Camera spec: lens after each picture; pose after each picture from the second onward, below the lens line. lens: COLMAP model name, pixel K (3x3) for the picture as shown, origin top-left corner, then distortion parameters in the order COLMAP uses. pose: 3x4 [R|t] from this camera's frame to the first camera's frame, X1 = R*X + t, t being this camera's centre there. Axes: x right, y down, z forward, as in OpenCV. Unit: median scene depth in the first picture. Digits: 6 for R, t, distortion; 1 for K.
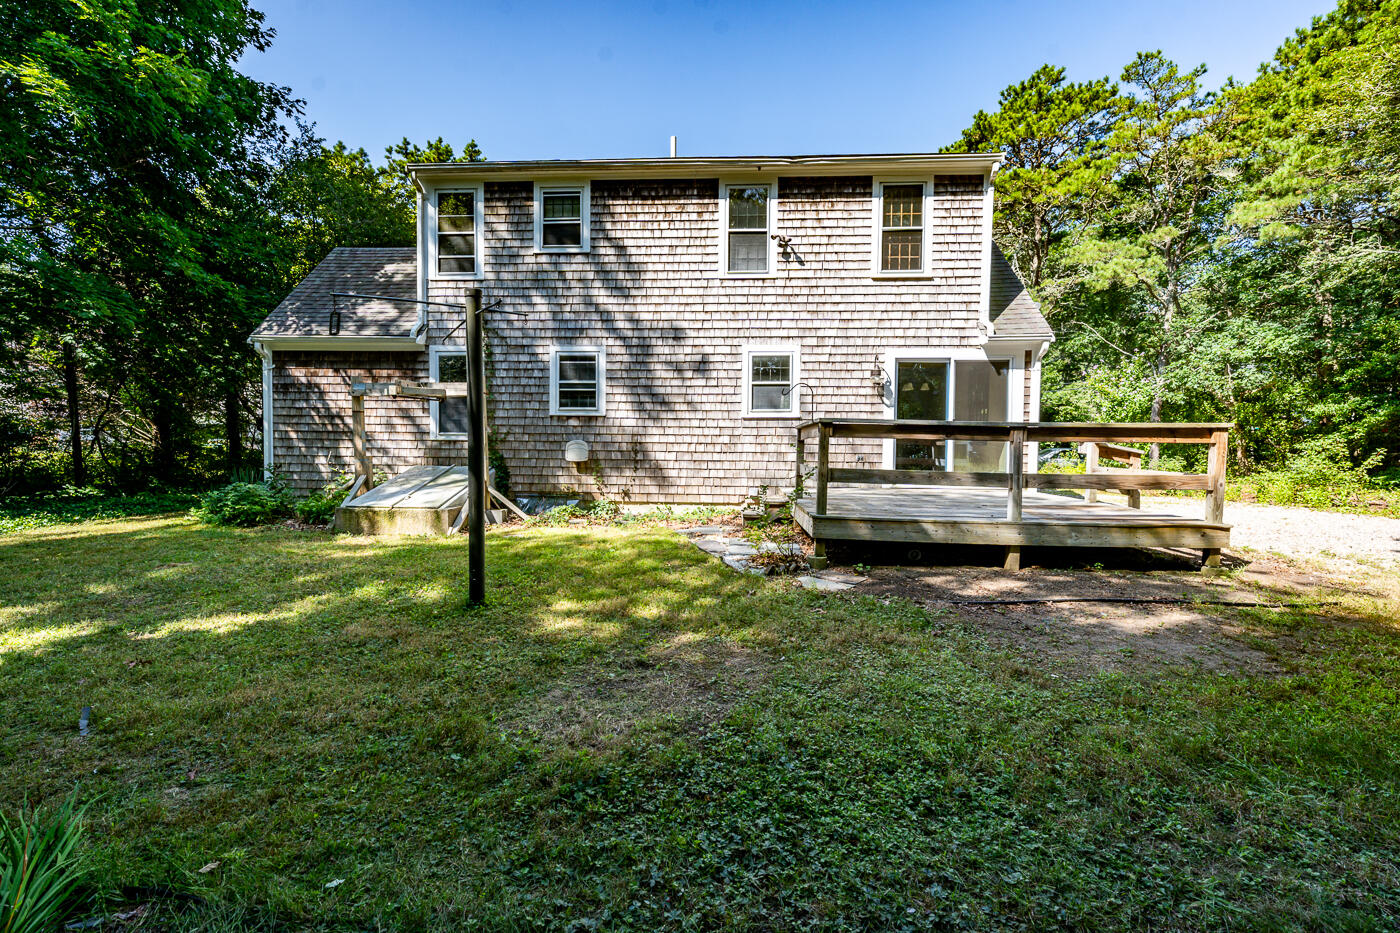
lens RADIAL K [[582.3, 0, 701.3], [0, 582.3, 462.5], [0, 0, 1]] dist [-0.000625, 0.000896]
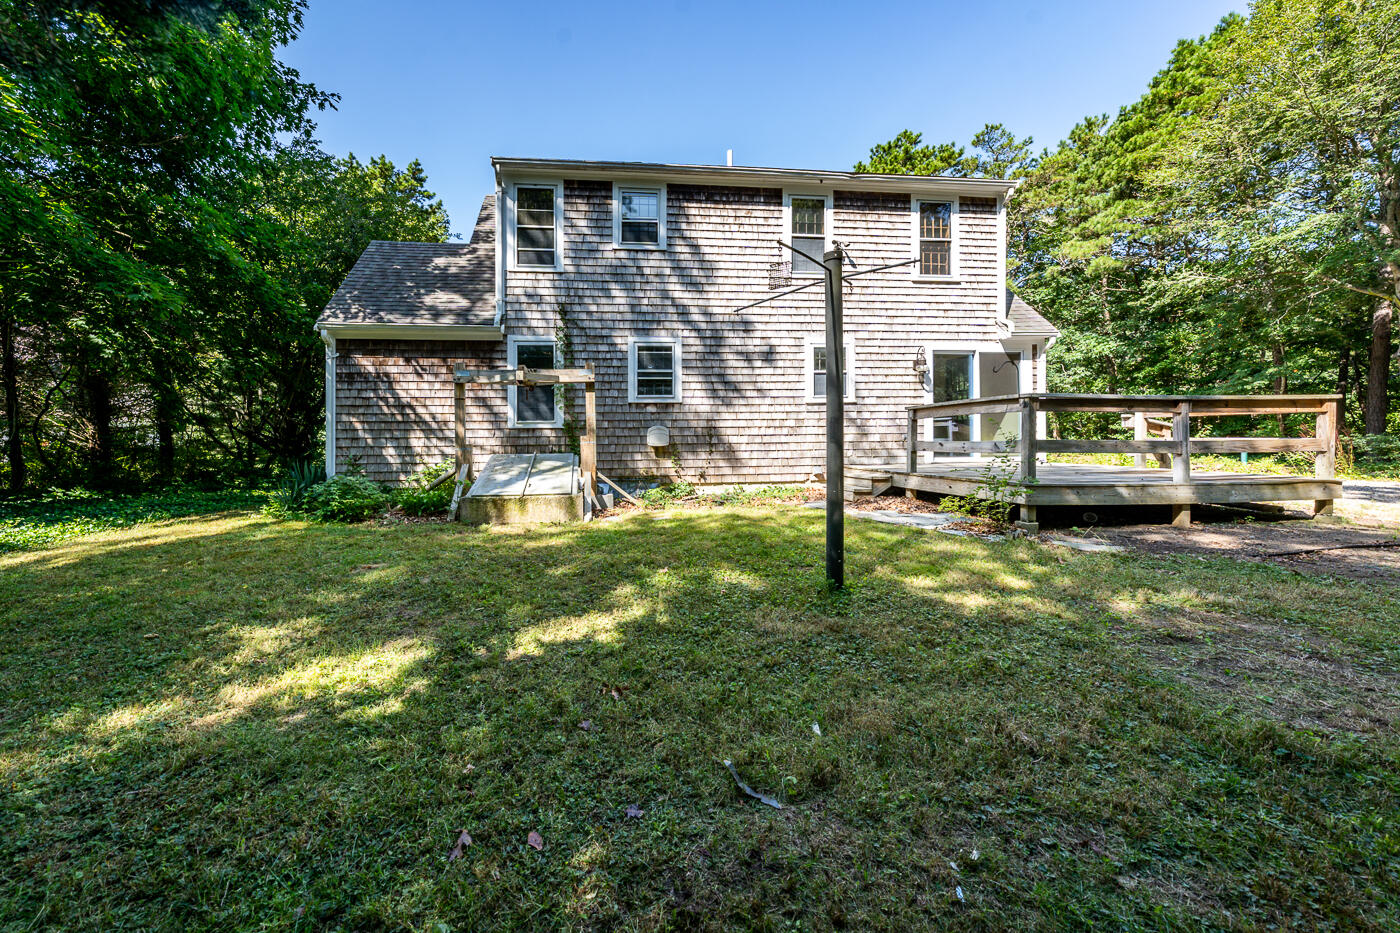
lens RADIAL K [[501.4, 0, 666.9], [0, 501.4, 434.5], [0, 0, 1]] dist [-0.002506, 0.000016]
pose [[0.987677, -0.018914, 0.155362, -0.339582], [0.024585, 0.999097, -0.034665, 0.008973], [-0.154566, 0.038058, 0.987249, 0.105875]]
